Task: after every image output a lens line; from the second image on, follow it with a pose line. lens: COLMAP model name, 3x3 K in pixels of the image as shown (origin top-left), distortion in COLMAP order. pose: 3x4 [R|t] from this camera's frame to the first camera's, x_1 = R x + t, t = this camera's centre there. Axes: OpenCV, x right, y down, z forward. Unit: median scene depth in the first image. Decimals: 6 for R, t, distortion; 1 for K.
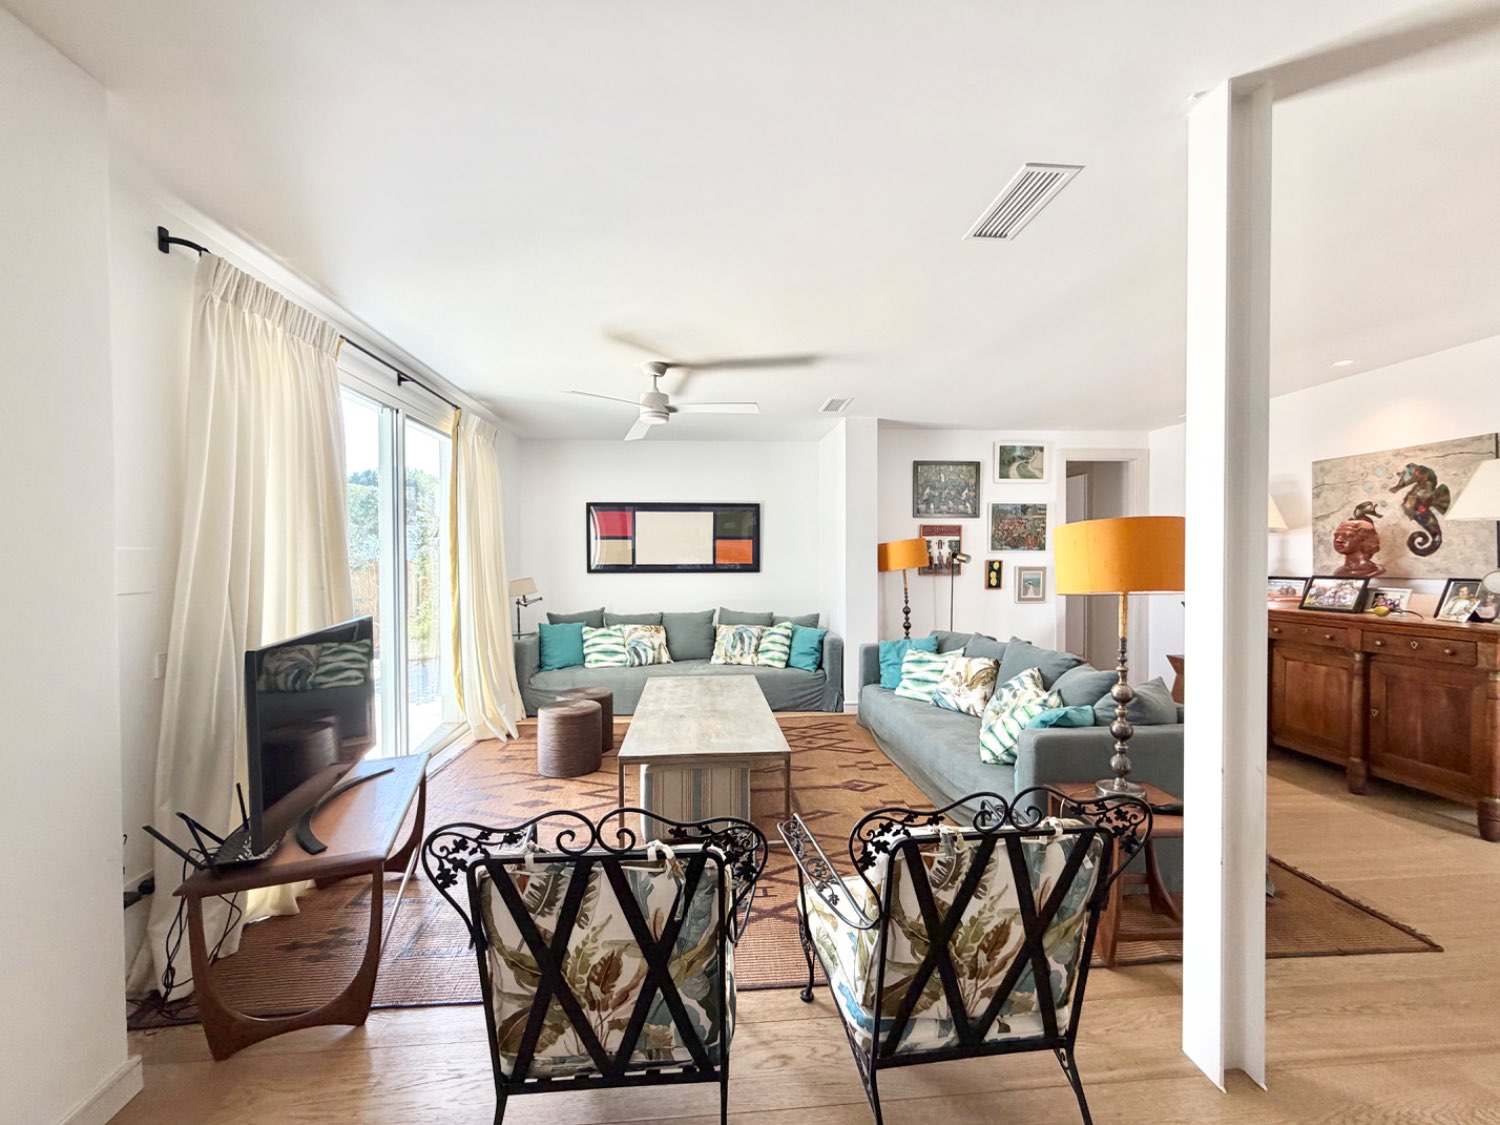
lens RADIAL K [[598.5, 0, 745.5], [0, 598.5, 562.4], [0, 0, 1]] dist [-0.000107, 0.000117]
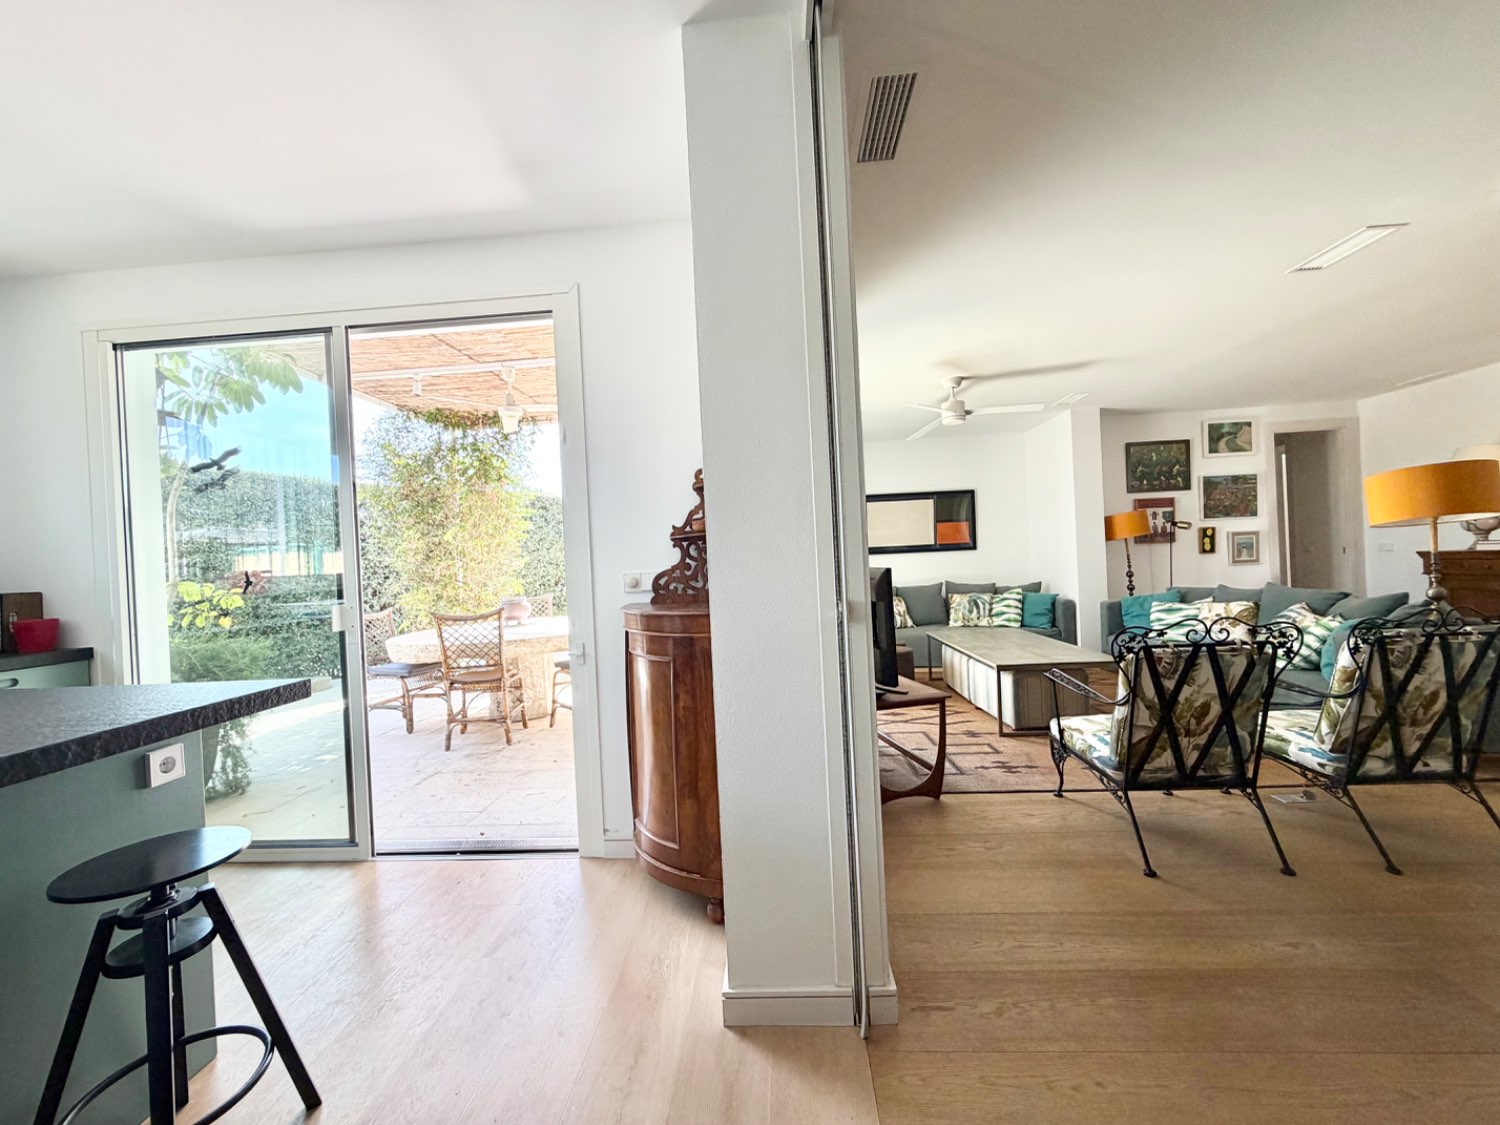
lens RADIAL K [[599.3, 0, 744.3], [0, 599.3, 562.4], [0, 0, 1]] dist [-0.000606, 0.000180]
pose [[0.989546, -0.041316, -0.138174, -0.297072], [0.040418, 0.999140, -0.009298, 0.038939], [0.138440, 0.003617, 0.990364, -0.228177]]
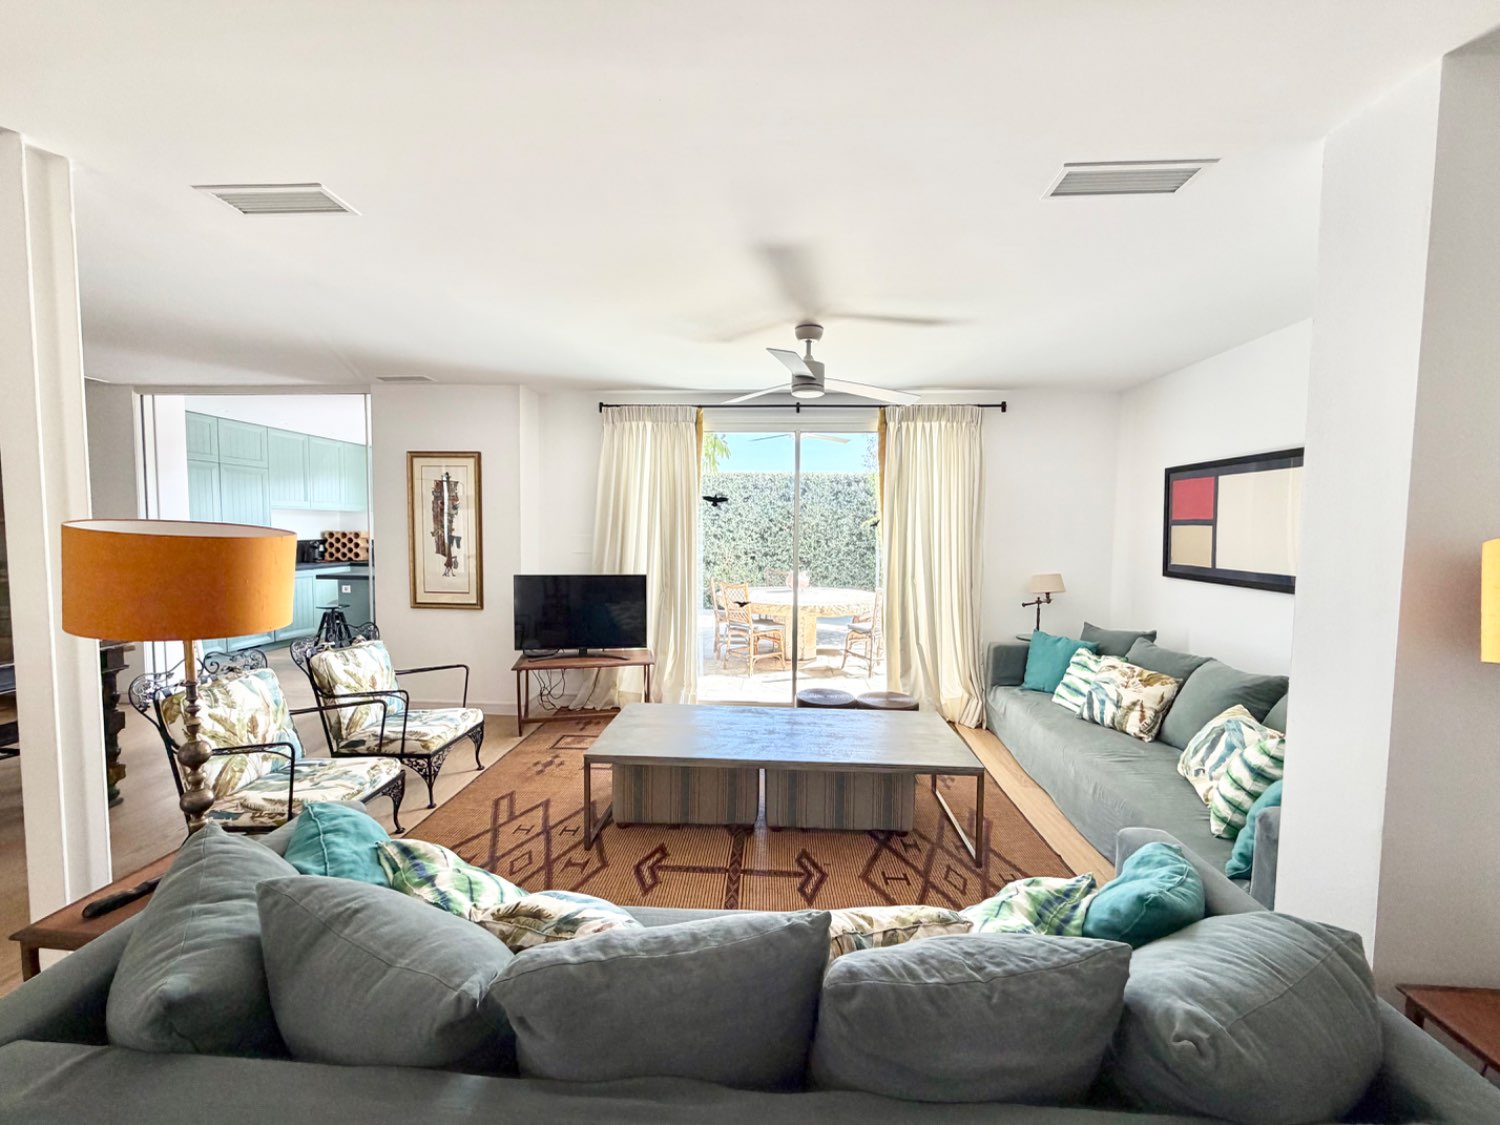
lens RADIAL K [[599.3, 0, 744.3], [0, 599.3, 562.4], [0, 0, 1]] dist [-0.000606, 0.000180]
pose [[-0.143589, 0.063103, -0.987624, 0.507651], [-0.022877, 0.997487, 0.067059, -0.034476], [0.989373, 0.032223, -0.141784, 0.718375]]
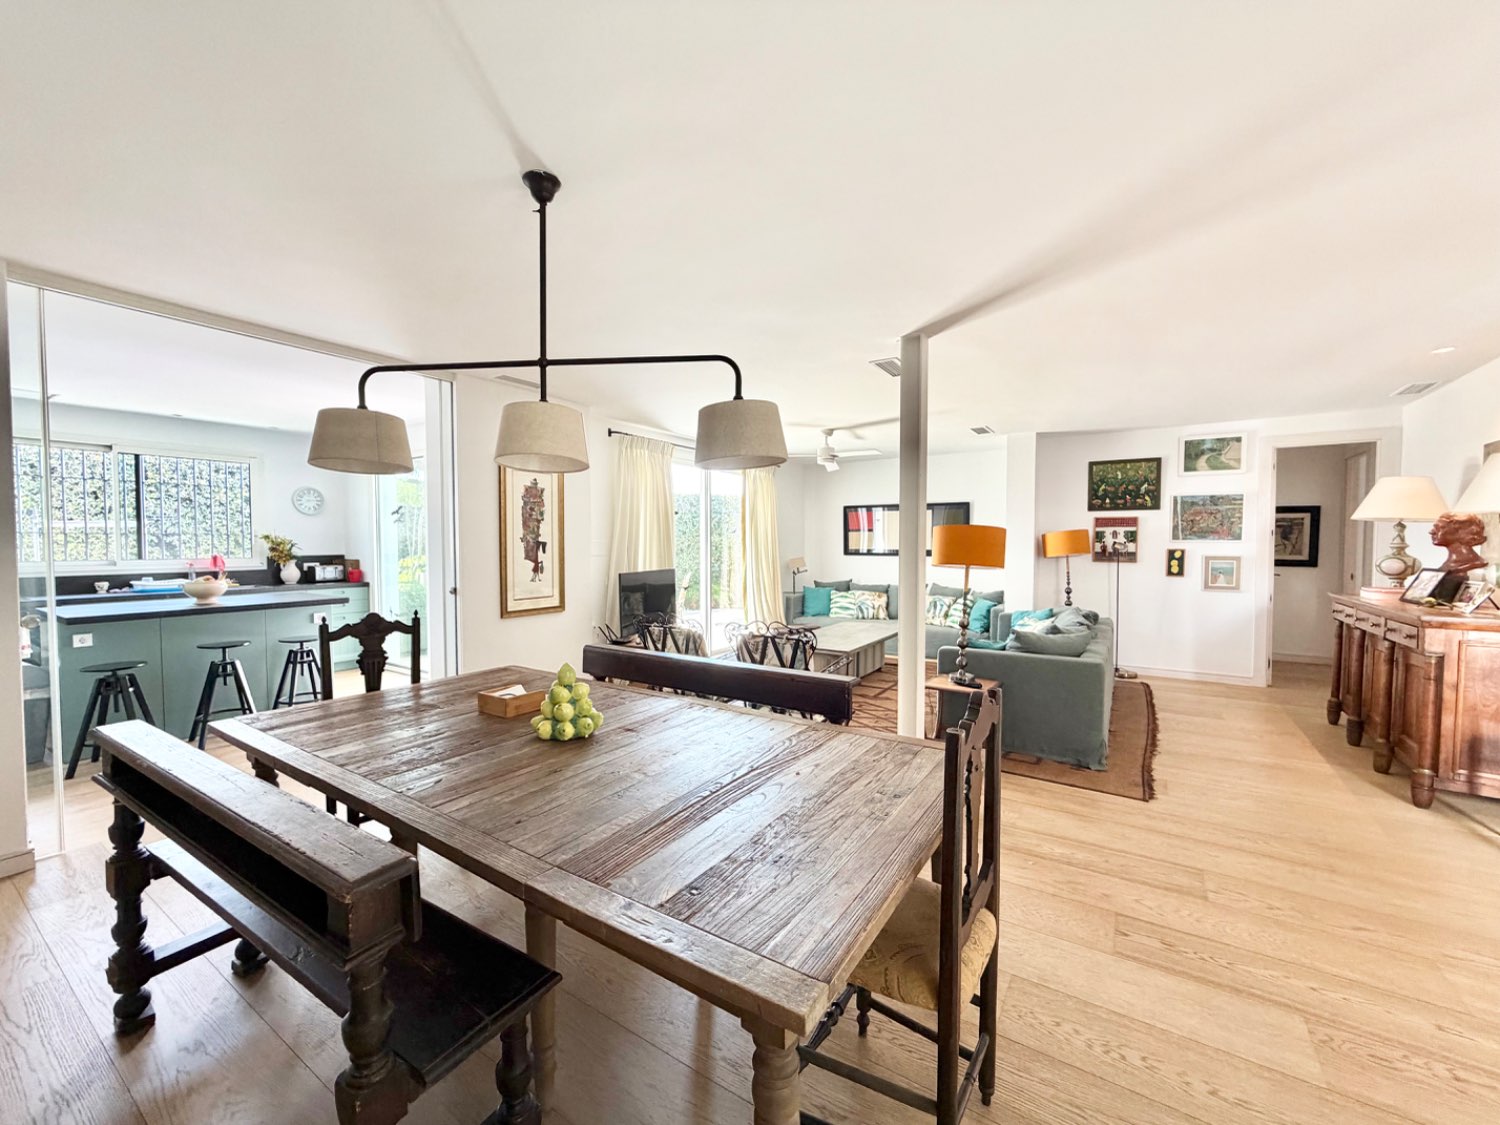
lens RADIAL K [[598.5, 0, 745.5], [0, 598.5, 562.4], [0, 0, 1]] dist [-0.000107, 0.000117]
pose [[0.791301, 0.024891, -0.610920, 0.485729], [-0.010379, 0.999574, 0.027282, -0.001344], [0.611338, -0.015248, 0.791222, -0.326698]]
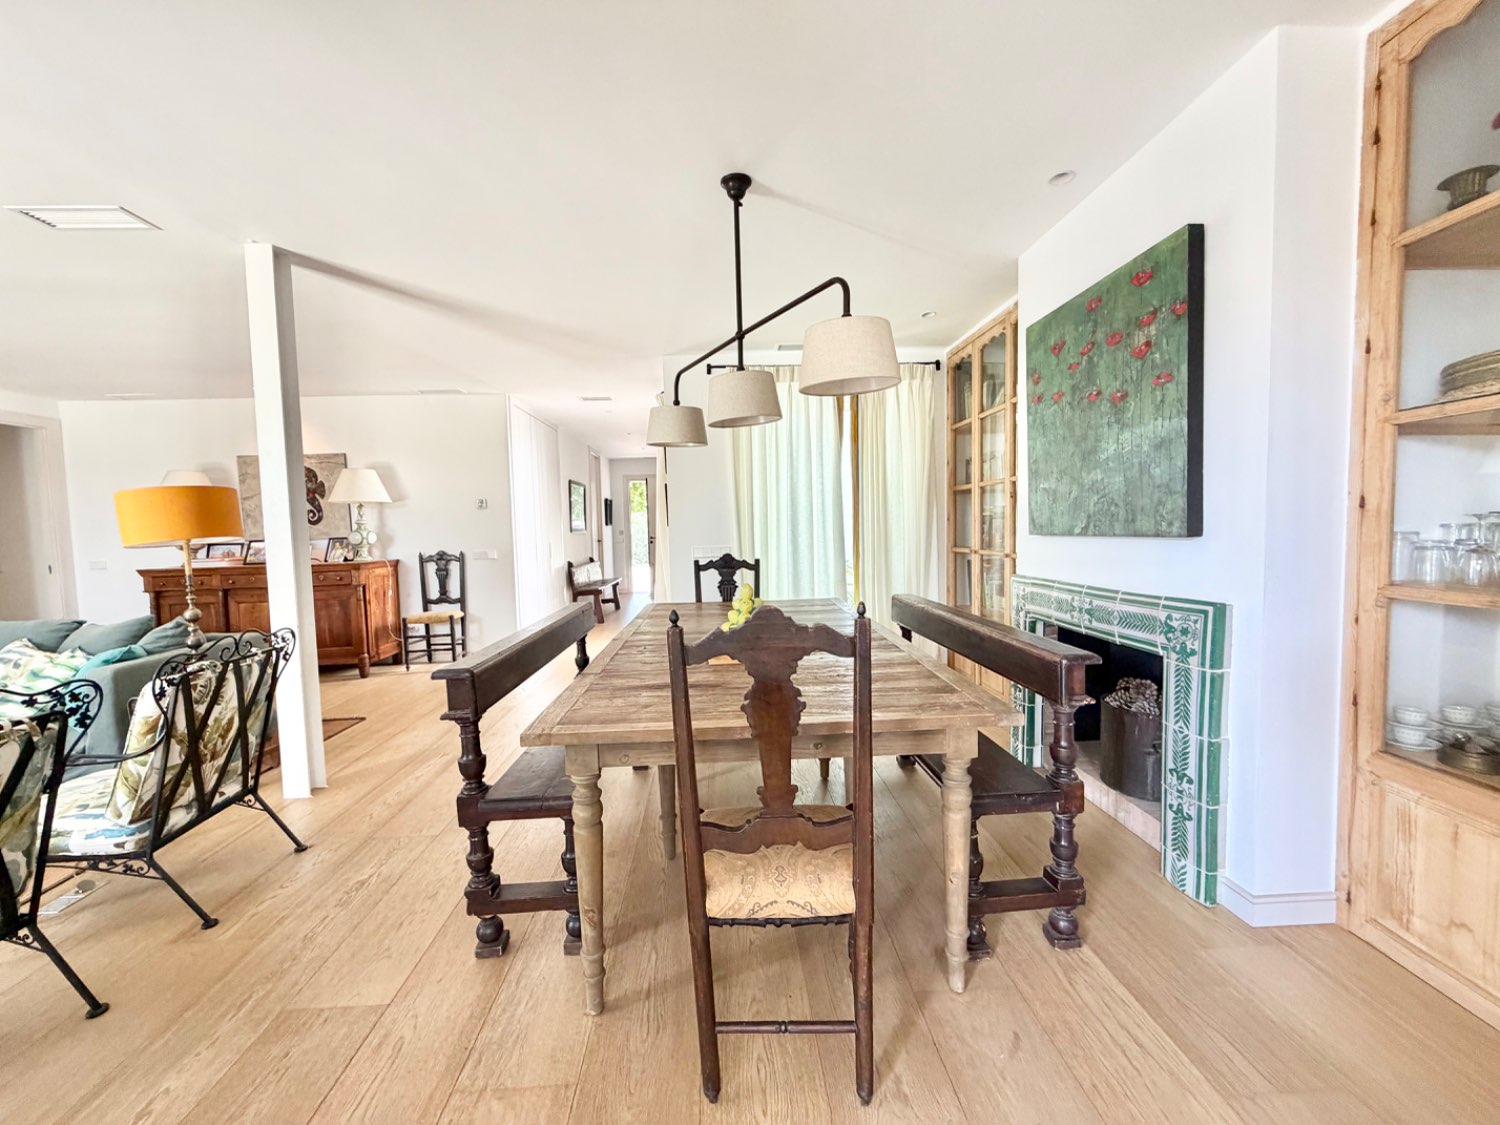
lens RADIAL K [[599.3, 0, 744.3], [0, 599.3, 562.4], [0, 0, 1]] dist [-0.000606, 0.000180]
pose [[0.032111, -0.057065, 0.997854, -0.278104], [0.037483, 0.997735, 0.055852, 0.027889], [-0.998781, 0.035610, 0.034178, -0.124709]]
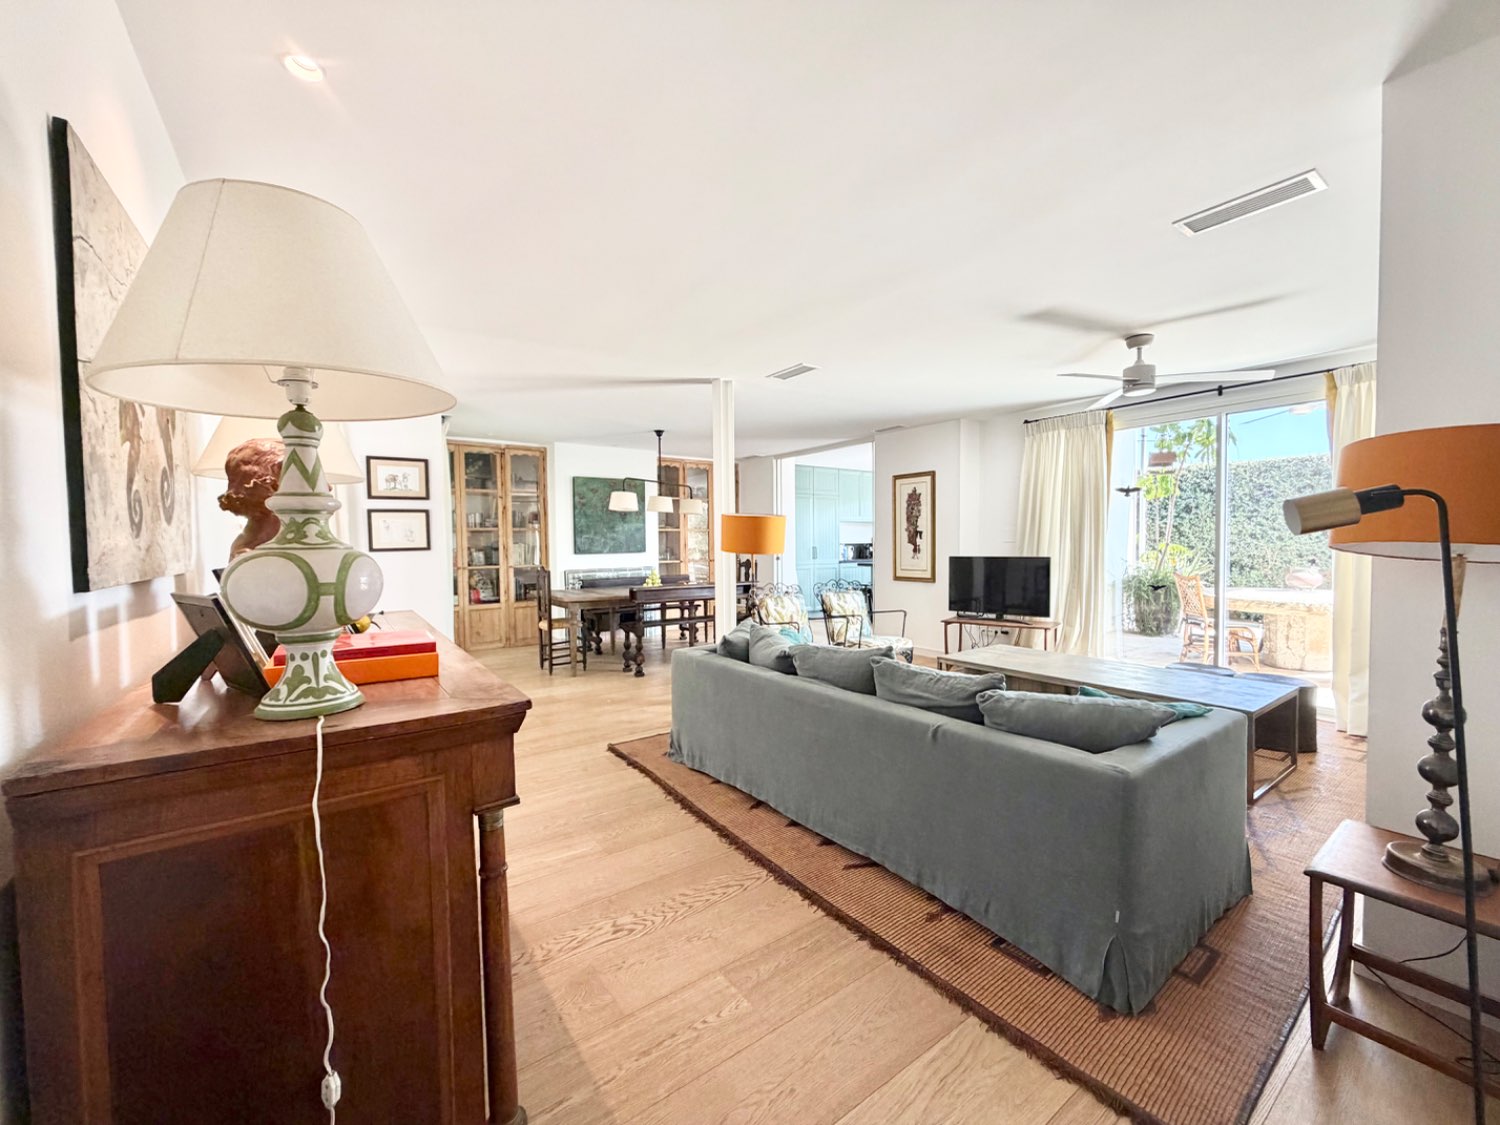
lens RADIAL K [[598.5, 0, 745.5], [0, 598.5, 562.4], [0, 0, 1]] dist [-0.000107, 0.000117]
pose [[-0.857055, 0.031161, -0.514281, 0.662748], [0.008592, 0.998895, 0.046207, 0.000032], [0.515153, 0.035184, -0.856376, 1.063532]]
